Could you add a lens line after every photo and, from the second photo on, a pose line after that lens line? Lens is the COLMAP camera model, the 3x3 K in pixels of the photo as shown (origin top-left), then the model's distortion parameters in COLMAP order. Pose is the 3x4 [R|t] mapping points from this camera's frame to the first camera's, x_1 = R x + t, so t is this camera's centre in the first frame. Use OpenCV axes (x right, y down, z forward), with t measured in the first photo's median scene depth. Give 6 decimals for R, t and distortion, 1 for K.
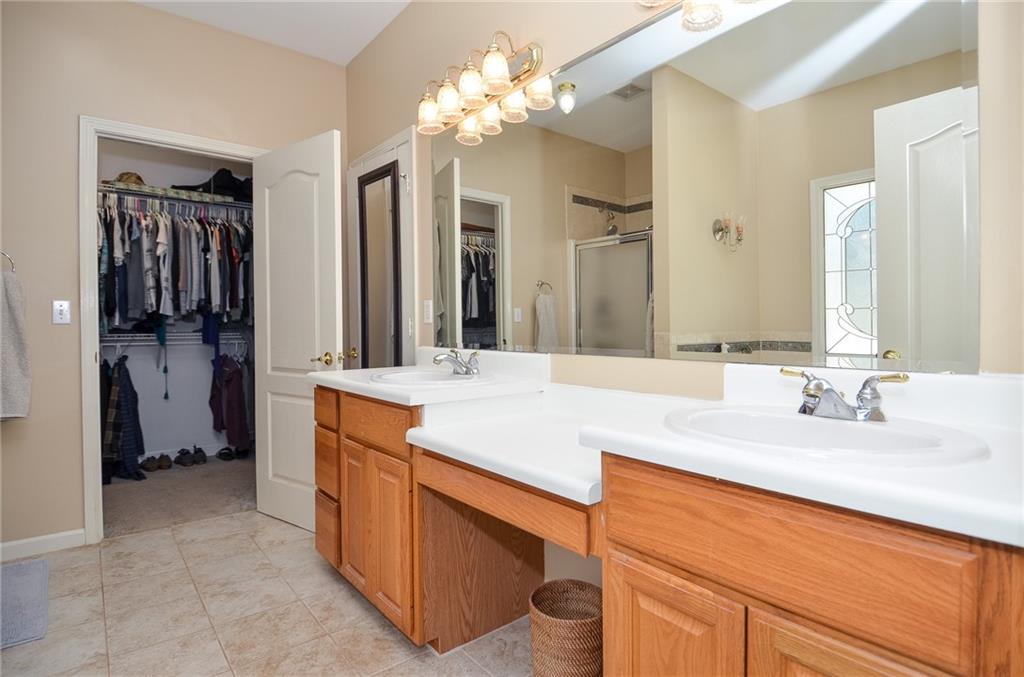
lens RADIAL K [[530.2, 0, 519.4], [0, 530.2, 333.5], [0, 0, 1]] dist [0.021800, -0.030576]
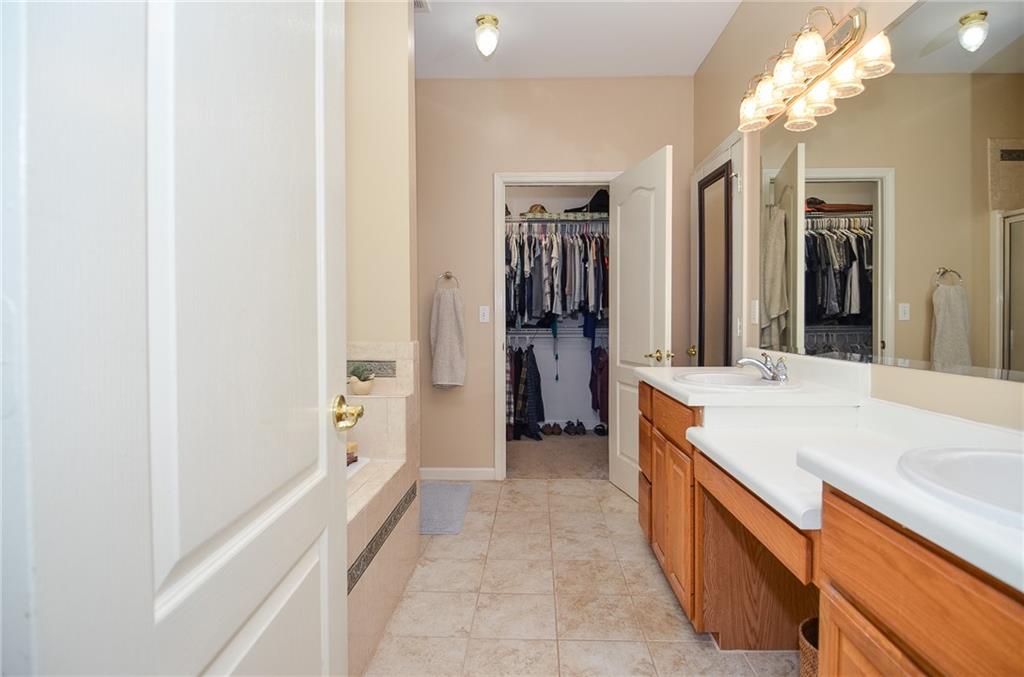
lens RADIAL K [[530.2, 0, 519.4], [0, 530.2, 333.5], [0, 0, 1]] dist [0.021800, -0.030576]
pose [[0.753969, 0.019469, -0.656621, 0.121530], [-0.009613, 0.999781, 0.018605, -0.013526], [0.656839, -0.007716, 0.753991, -0.015800]]
